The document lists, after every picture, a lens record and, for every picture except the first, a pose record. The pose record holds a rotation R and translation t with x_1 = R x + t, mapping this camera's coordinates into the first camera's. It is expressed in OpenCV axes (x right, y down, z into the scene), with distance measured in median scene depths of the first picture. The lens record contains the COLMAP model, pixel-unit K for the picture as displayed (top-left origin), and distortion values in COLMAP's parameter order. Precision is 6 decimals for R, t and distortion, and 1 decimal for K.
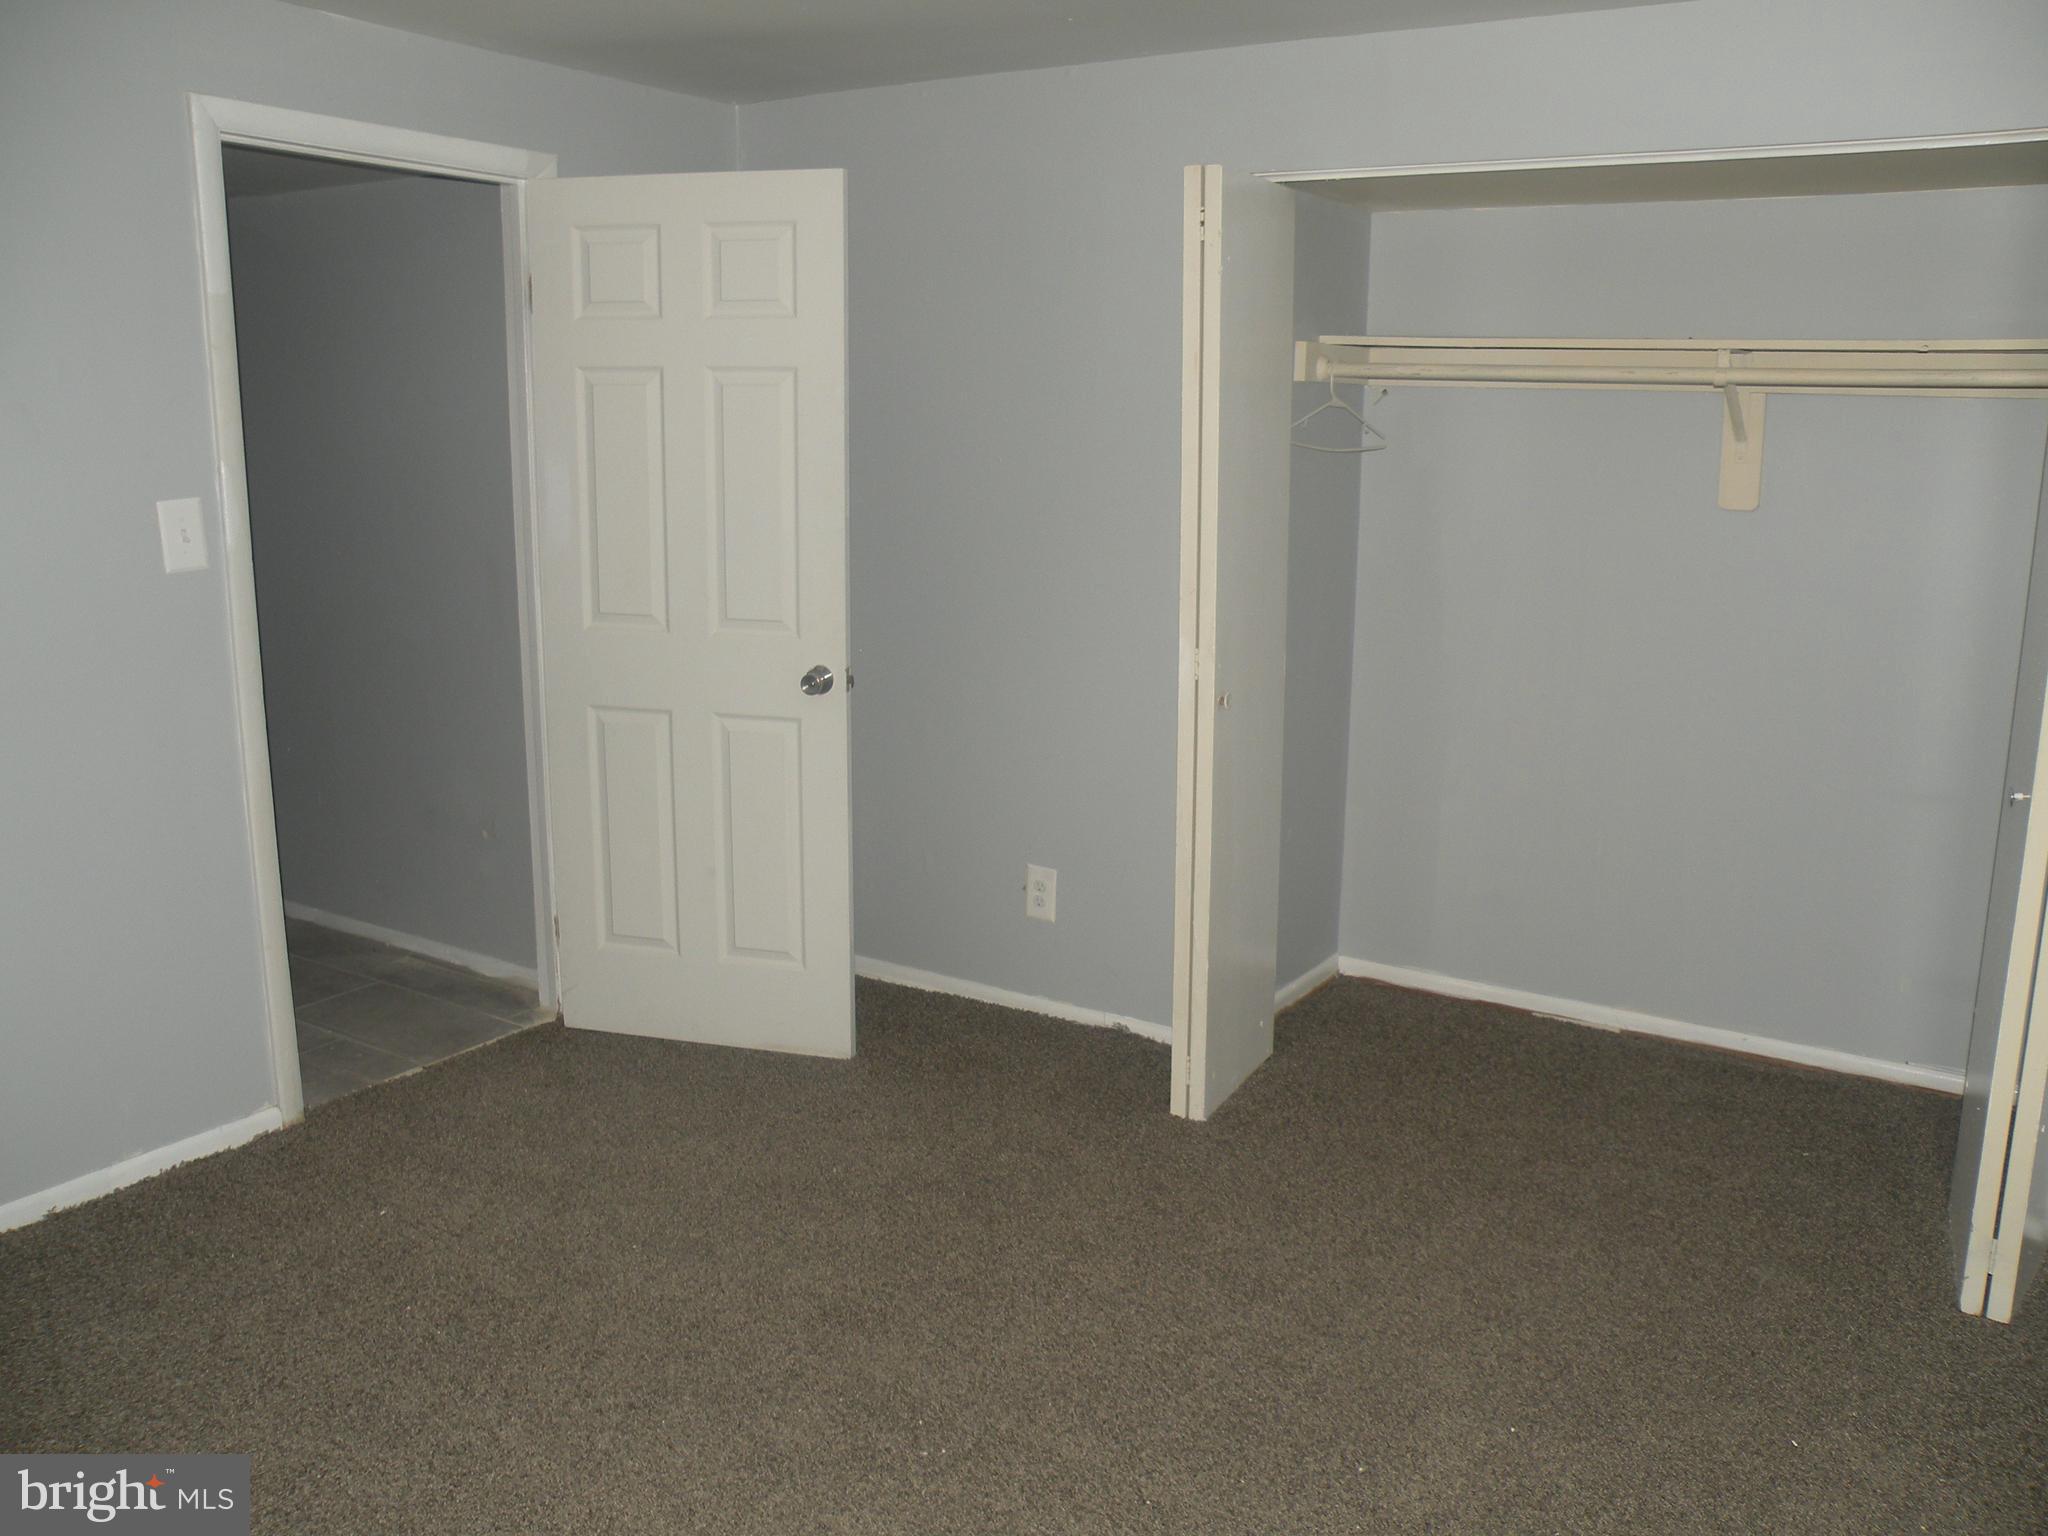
lens RADIAL K [[1635.3, 0, 1018.0], [0, 1635.3, 768.9], [0, 0, 1]] dist [-0.141929, 0.079932]
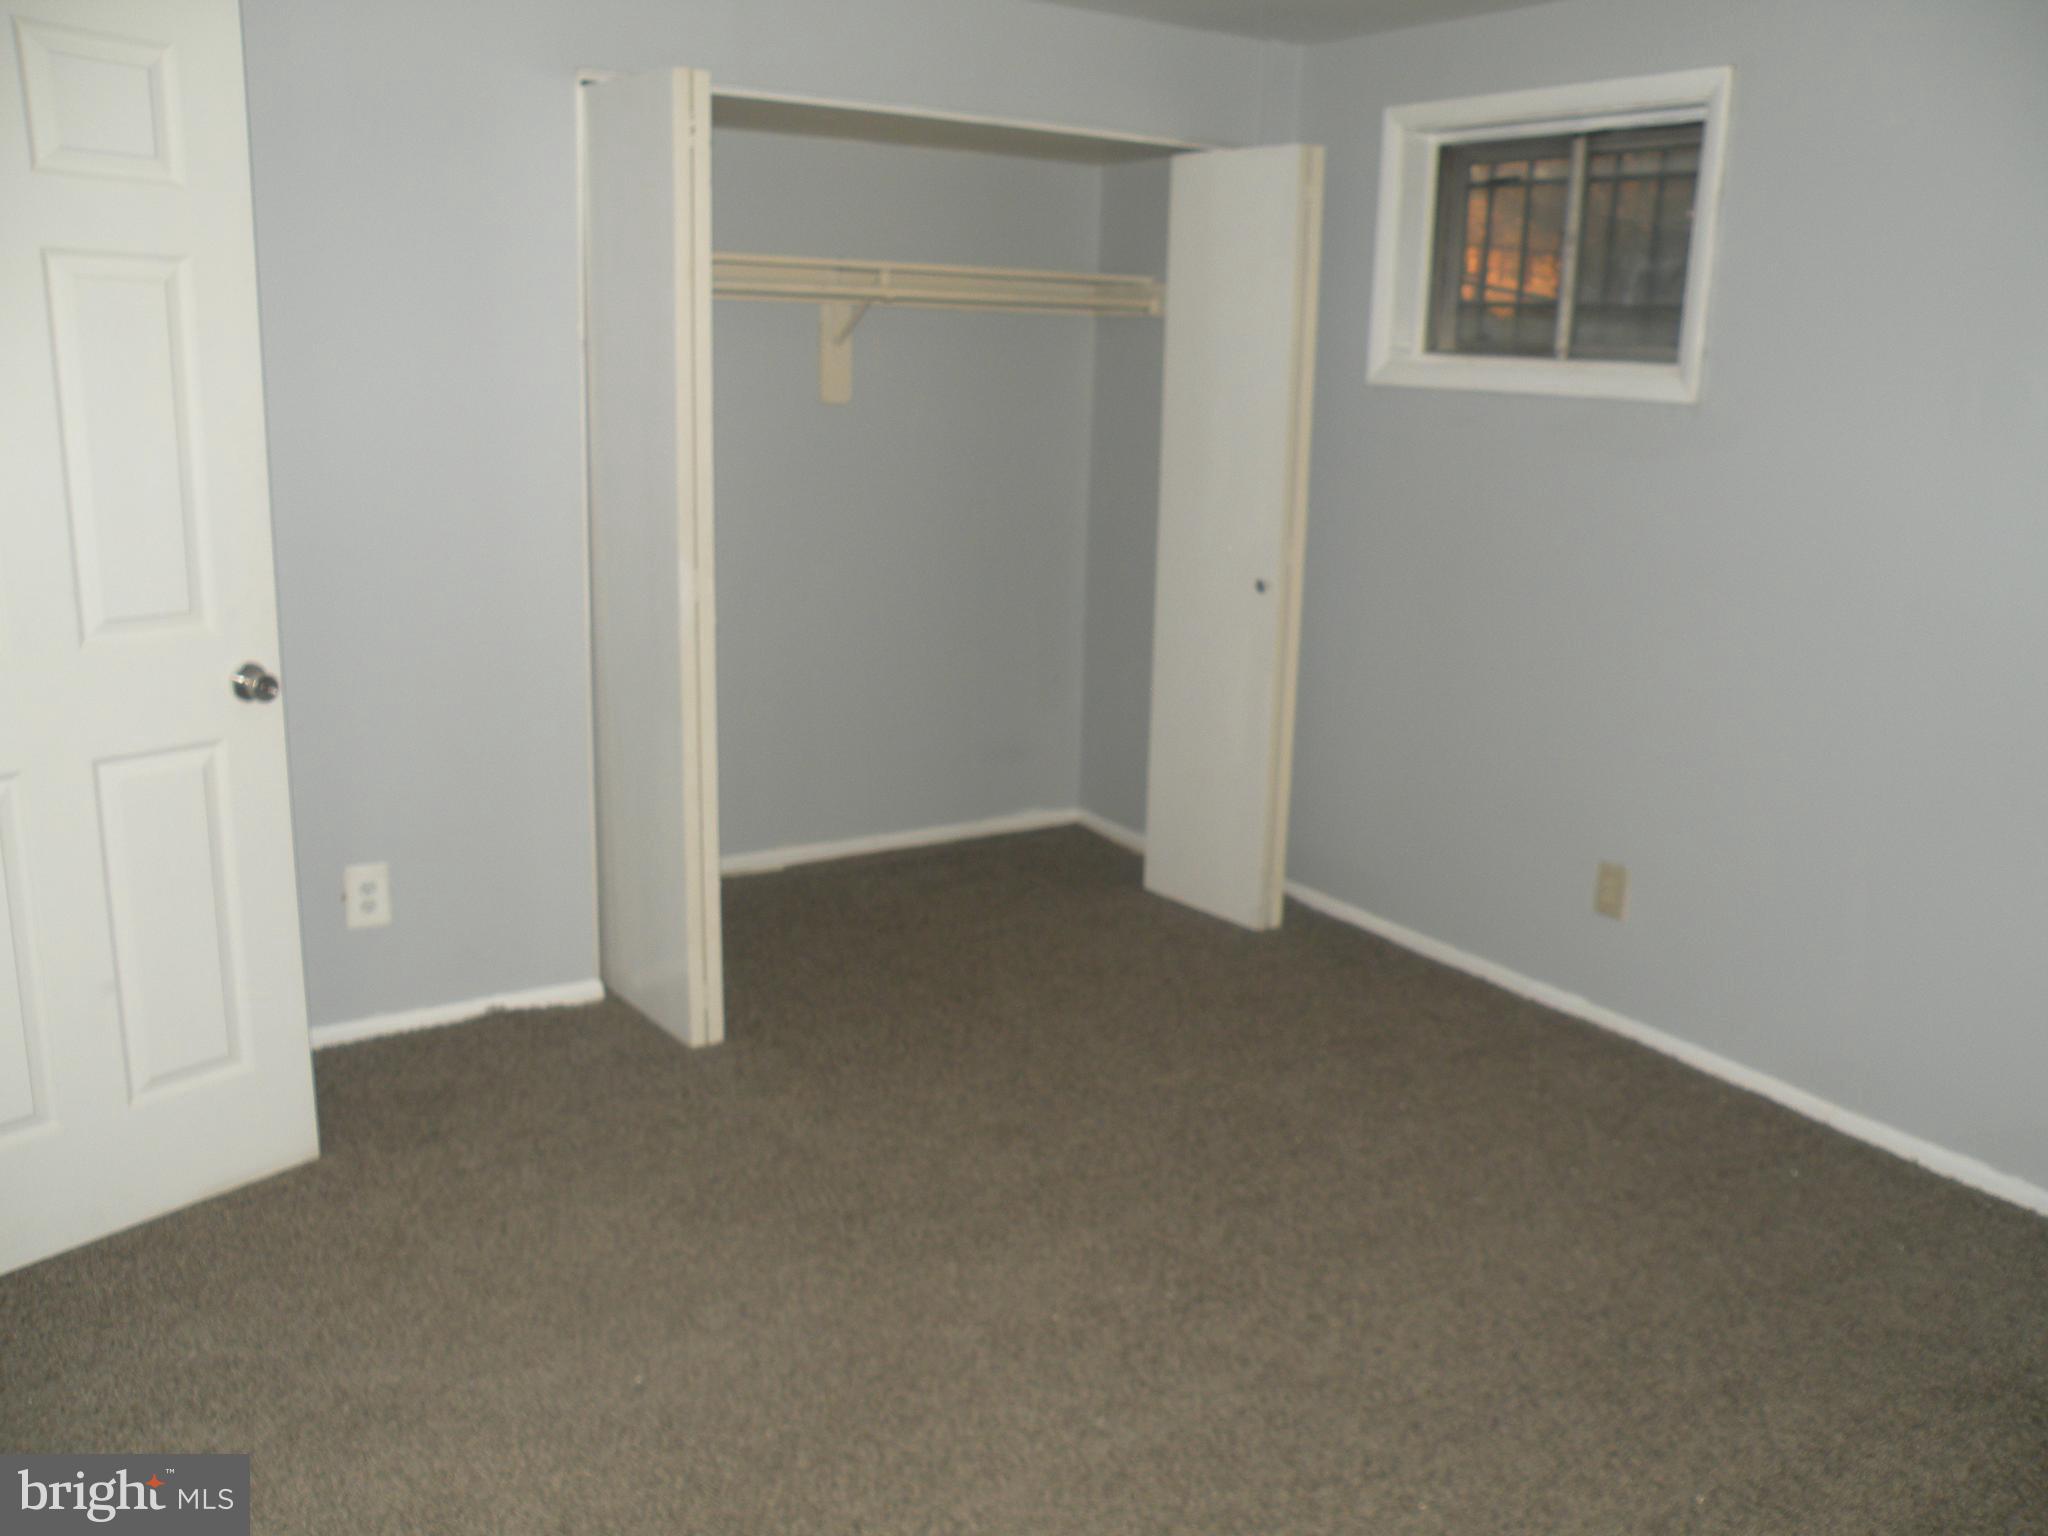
lens RADIAL K [[1635.3, 0, 1019.4], [0, 1635.3, 762.0], [0, 0, 1]] dist [-0.141929, 0.079932]
pose [[0.420232, -0.221480, 0.879972, -0.598108], [0.160359, 0.972619, 0.168218, -0.082116], [-0.893135, 0.070421, 0.444242, 0.350058]]
